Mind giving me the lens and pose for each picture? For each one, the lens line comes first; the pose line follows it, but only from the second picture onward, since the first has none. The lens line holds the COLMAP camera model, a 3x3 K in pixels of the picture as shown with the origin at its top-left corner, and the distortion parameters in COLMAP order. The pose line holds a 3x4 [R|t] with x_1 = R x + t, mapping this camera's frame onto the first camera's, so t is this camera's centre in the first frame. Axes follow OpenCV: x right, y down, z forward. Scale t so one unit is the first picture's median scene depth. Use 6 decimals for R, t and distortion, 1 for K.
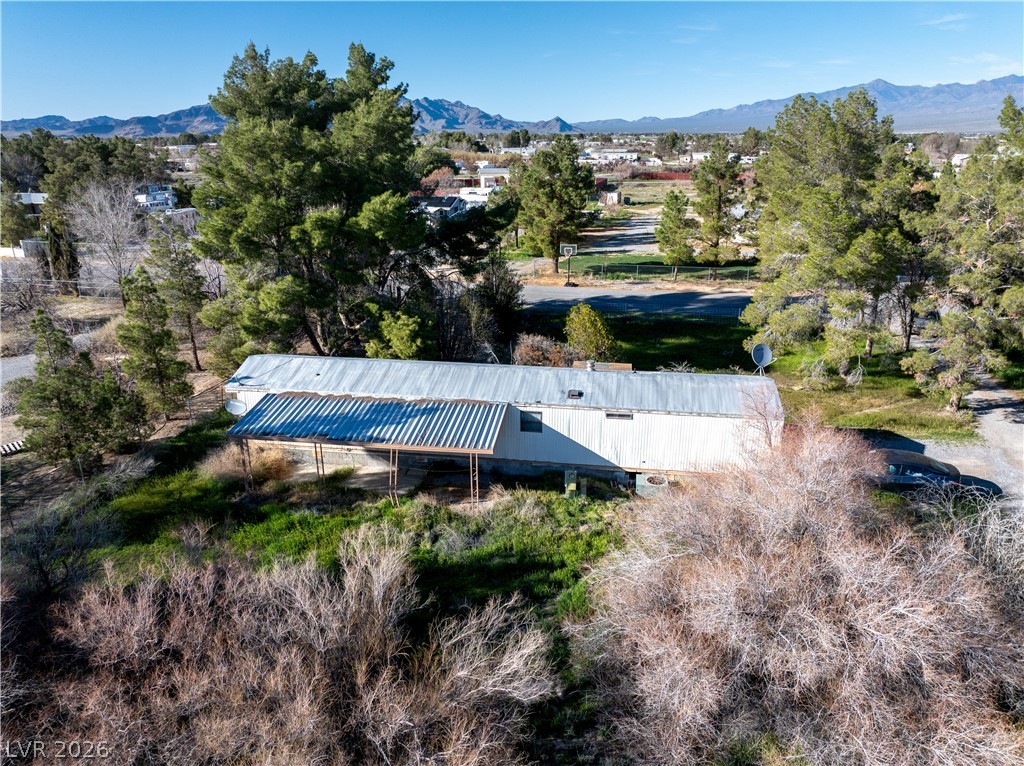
lens RADIAL K [[713.3, 0, 513.5], [0, 713.3, 382.7], [0, 0, 1]] dist [-0.034786, -0.002333]
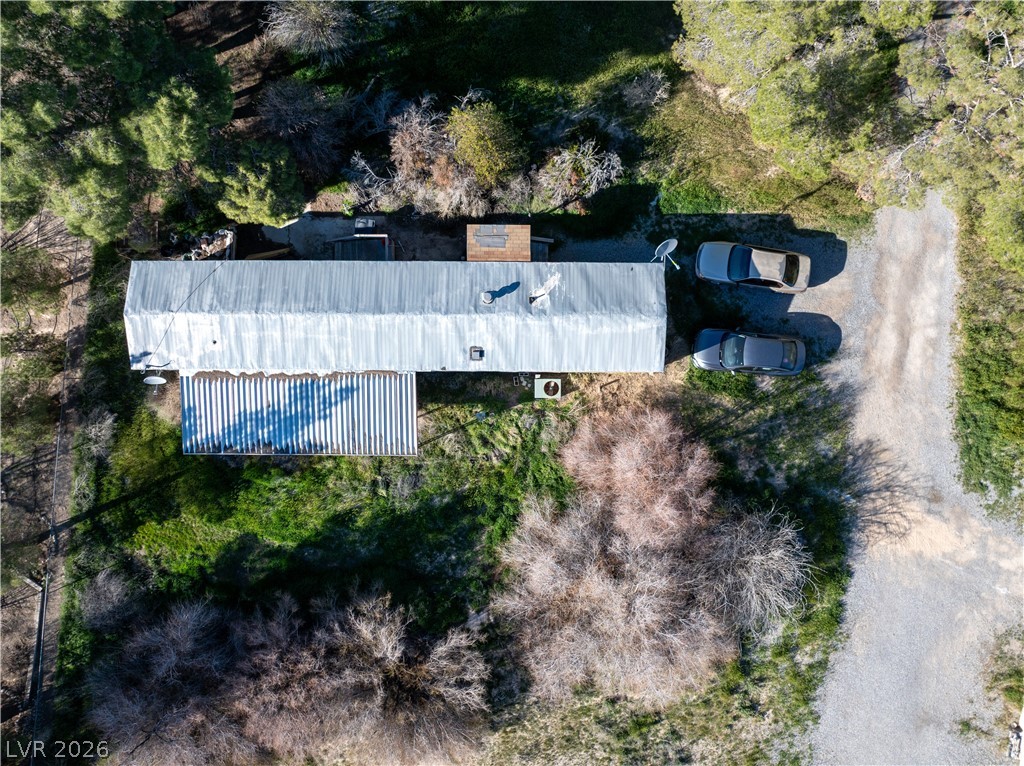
lens RADIAL K [[713.3, 0, 509.7], [0, 713.3, 375.3], [0, 0, 1]] dist [-0.034786, -0.002333]
pose [[0.988727, -0.149521, 0.007842, 0.121873], [0.042987, 0.333648, 0.941717, -0.963437], [-0.143424, -0.930764, 0.336314, 0.607190]]
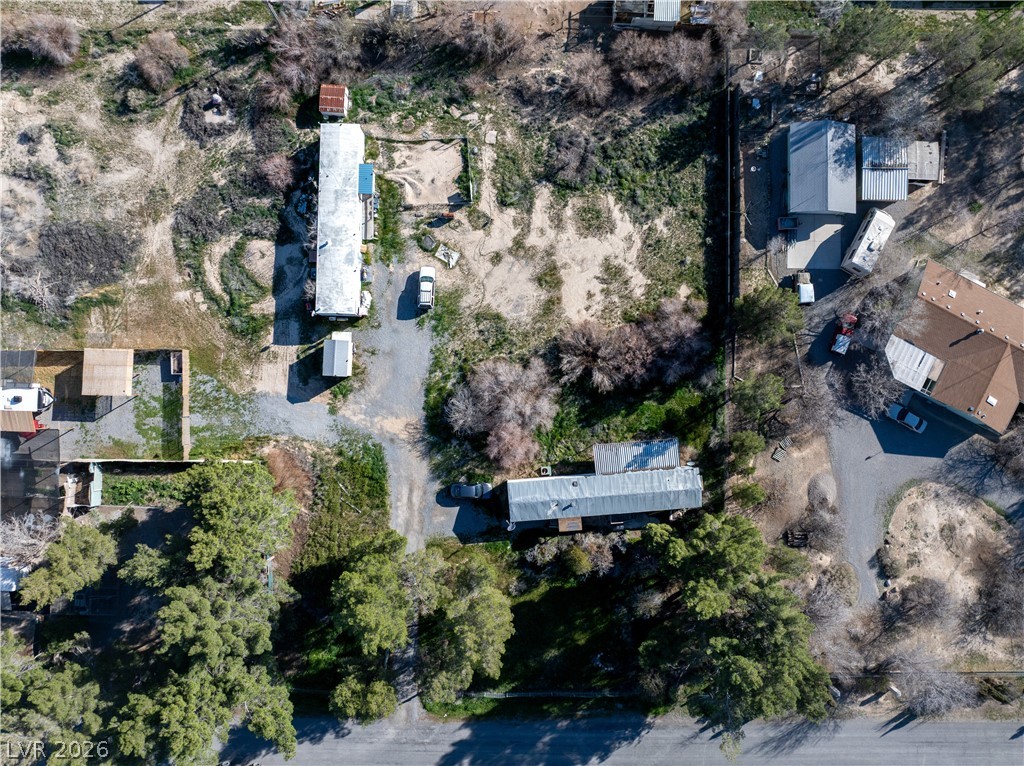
lens RADIAL K [[713.3, 0, 508.2], [0, 713.3, 375.4], [0, 0, 1]] dist [-0.034786, -0.002333]
pose [[-0.972922, 0.230938, 0.009465, 0.223912], [-0.063603, -0.306876, 0.949622, -2.629901], [0.222208, 0.923307, 0.313255, -0.403170]]
